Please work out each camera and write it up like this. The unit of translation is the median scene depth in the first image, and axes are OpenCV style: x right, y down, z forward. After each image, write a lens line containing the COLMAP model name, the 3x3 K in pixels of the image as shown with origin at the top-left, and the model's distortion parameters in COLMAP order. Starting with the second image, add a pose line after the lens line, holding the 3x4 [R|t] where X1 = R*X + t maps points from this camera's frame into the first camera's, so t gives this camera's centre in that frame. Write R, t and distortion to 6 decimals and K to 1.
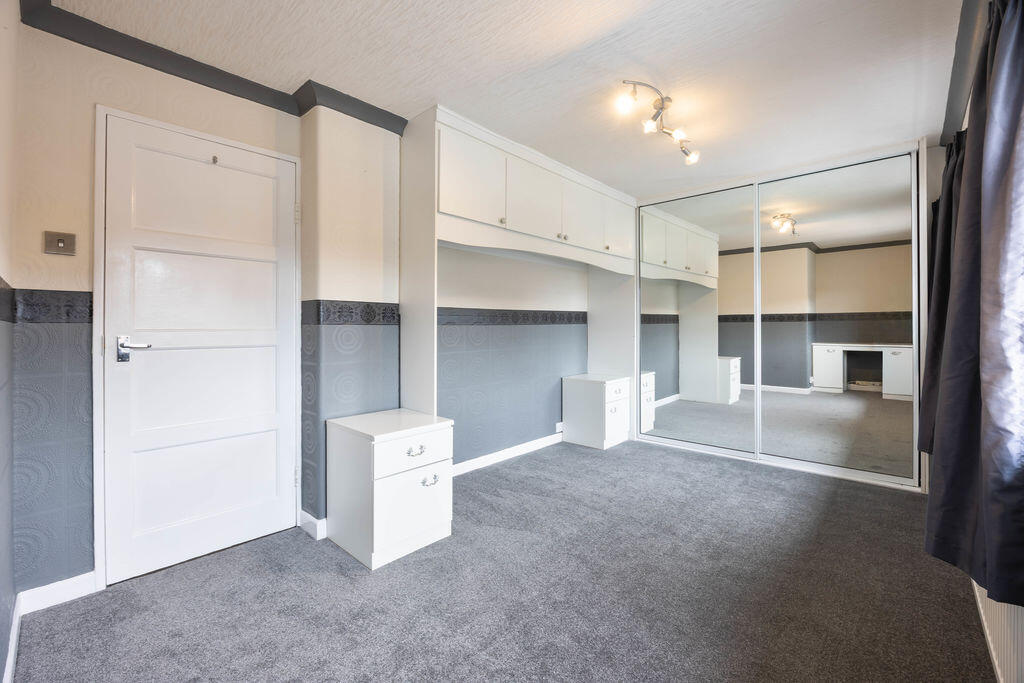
lens RADIAL K [[433.8, 0, 517.5], [0, 433.8, 327.4], [0, 0, 1]] dist [-0.000182, -0.000013]
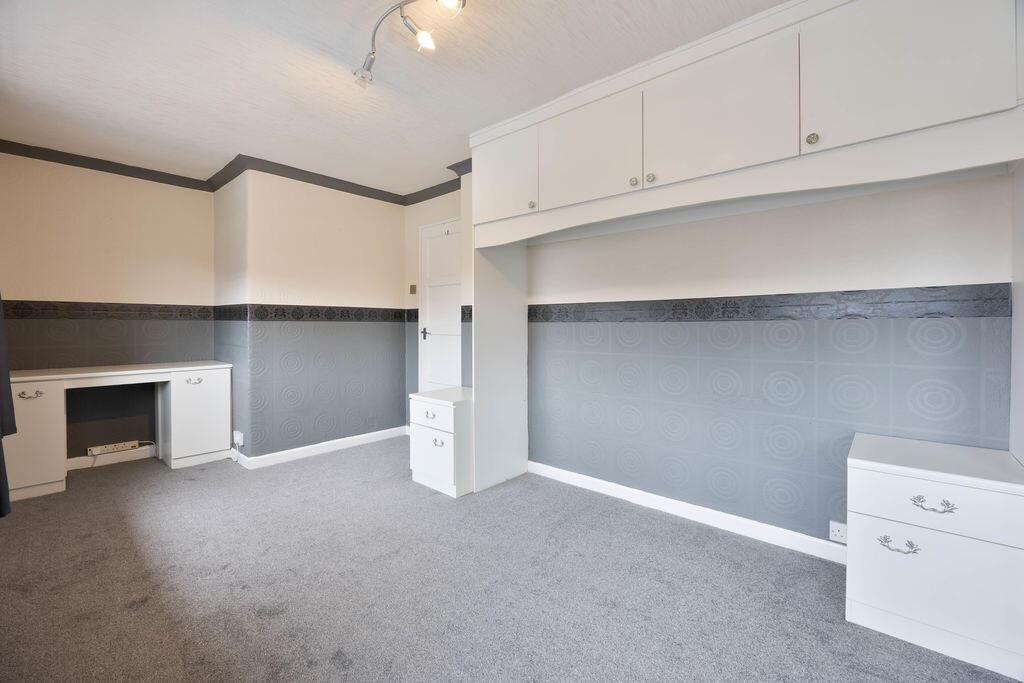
lens RADIAL K [[433.8, 0, 517.5], [0, 433.8, 327.4], [0, 0, 1]] dist [-0.000182, -0.000013]
pose [[0.011204, 0.008962, -0.999897, 0.839561], [-0.005967, 0.999943, 0.008896, -0.001646], [0.999919, 0.005867, 0.011257, 0.940339]]
